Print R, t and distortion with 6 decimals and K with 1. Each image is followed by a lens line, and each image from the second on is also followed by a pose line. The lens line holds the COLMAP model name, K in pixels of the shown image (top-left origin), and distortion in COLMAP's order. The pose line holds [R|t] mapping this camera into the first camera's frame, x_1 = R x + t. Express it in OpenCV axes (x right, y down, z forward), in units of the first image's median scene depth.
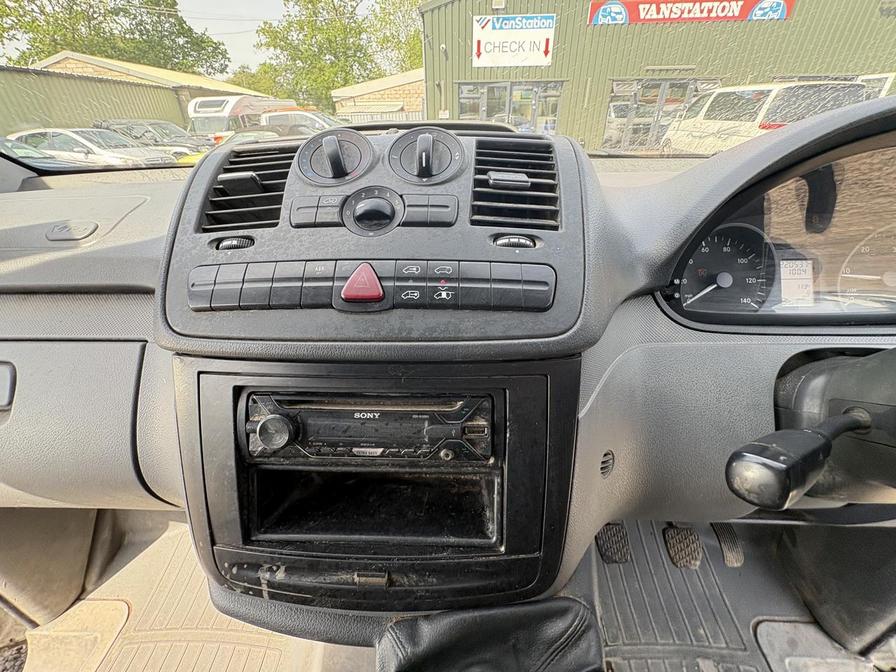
lens RADIAL K [[359.3, 0, 449.6], [0, 359.3, 341.3], [0, 0, 1]] dist [-0.001168, 0.000386]
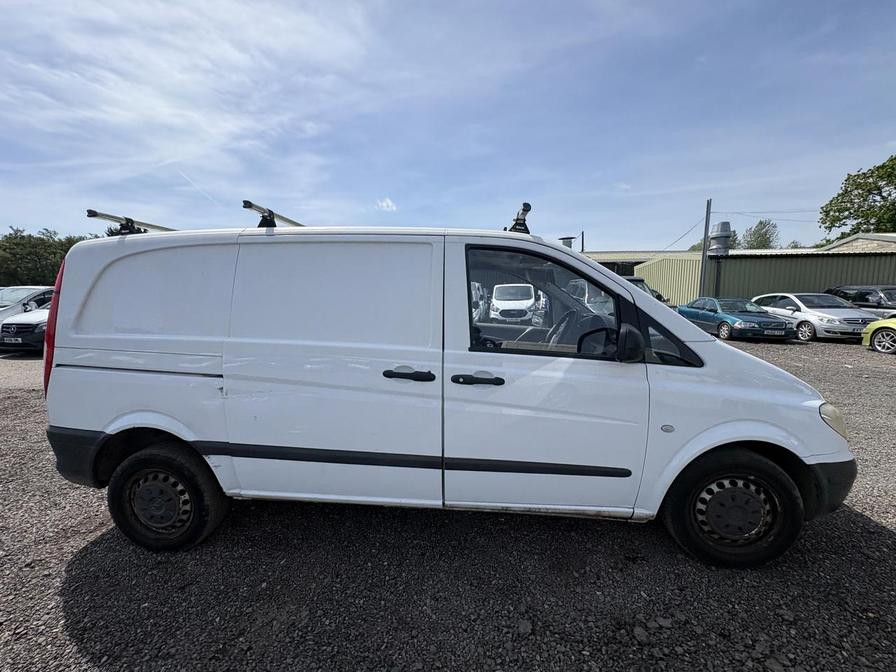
lens RADIAL K [[359.3, 0, 446.3], [0, 359.3, 329.5], [0, 0, 1]] dist [-0.001168, 0.000386]
pose [[-0.028933, 0.114500, -0.993002, 0.245066], [-0.508350, 0.853672, 0.113246, 0.012187], [0.860665, 0.508069, 0.033507, -0.056632]]
